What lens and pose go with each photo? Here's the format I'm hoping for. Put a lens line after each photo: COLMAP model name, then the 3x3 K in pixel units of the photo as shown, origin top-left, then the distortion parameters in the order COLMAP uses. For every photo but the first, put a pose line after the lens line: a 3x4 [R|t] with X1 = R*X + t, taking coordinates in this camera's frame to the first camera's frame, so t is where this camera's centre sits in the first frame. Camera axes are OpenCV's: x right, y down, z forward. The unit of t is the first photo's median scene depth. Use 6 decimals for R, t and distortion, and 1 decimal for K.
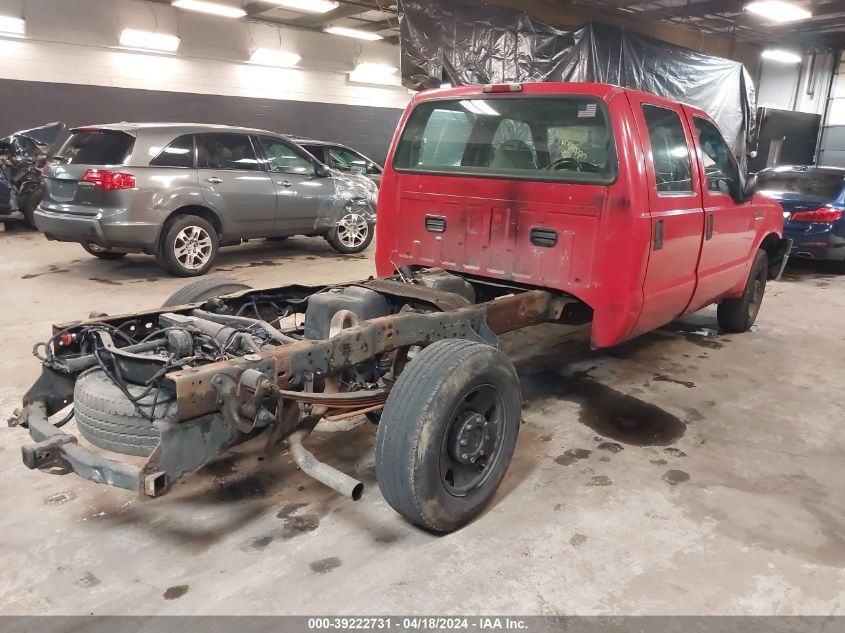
lens RADIAL K [[700.3, 0, 422.5], [0, 700.3, 316.5], [0, 0, 1]] dist [0.000949, -0.003207]
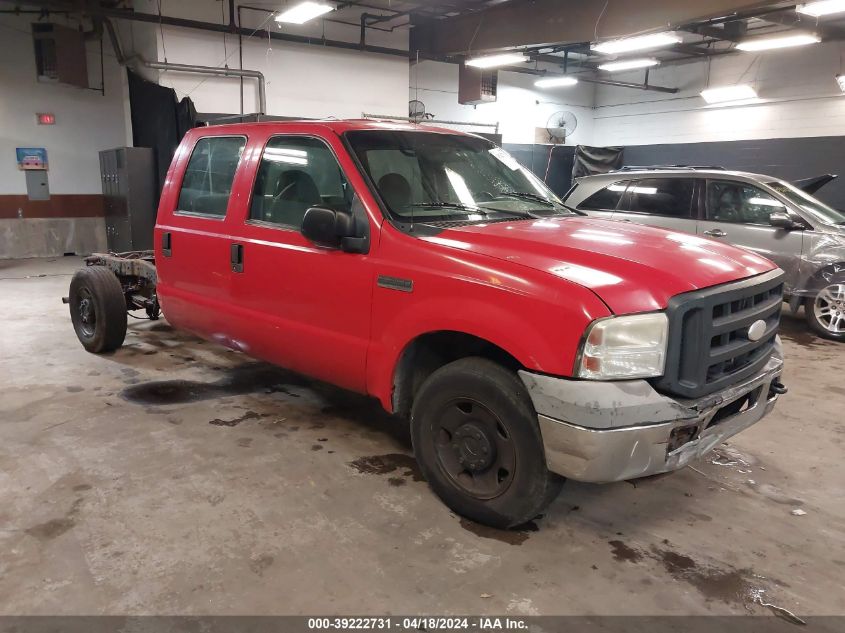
lens RADIAL K [[664.2, 0, 427.0], [0, 664.2, 316.3], [0, 0, 1]] dist [0.002973, -0.005169]
pose [[-0.070568, 0.170679, -0.982796, 1.290646], [-0.244926, 0.952126, 0.182939, -0.291252], [0.966970, 0.253622, -0.025386, 1.301625]]
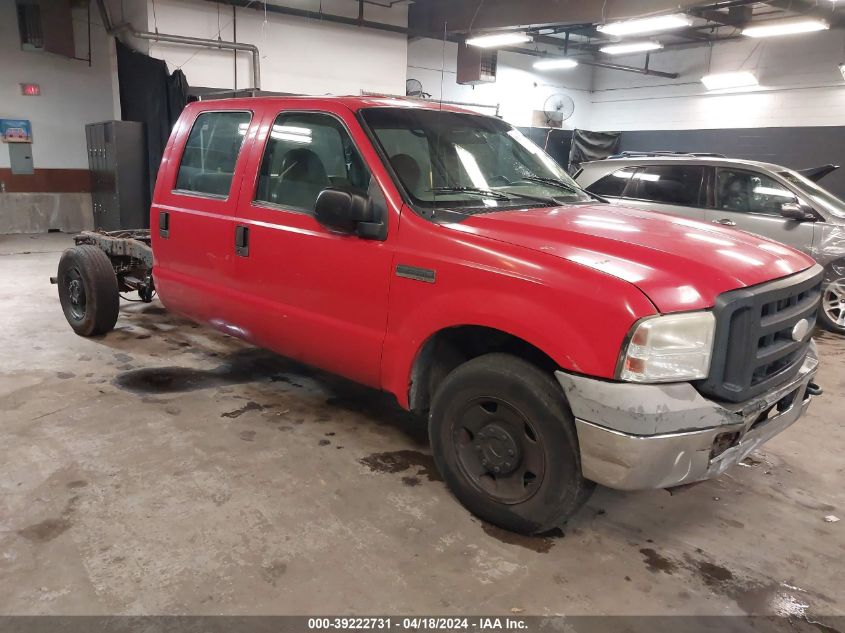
lens RADIAL K [[664.2, 0, 427.0], [0, 664.2, 316.3], [0, 0, 1]] dist [0.002973, -0.005169]
pose [[-0.052428, 0.195989, -0.979203, 1.249449], [-0.264870, 0.942703, 0.202865, -0.283646], [0.962858, 0.269997, 0.002487, 1.262358]]
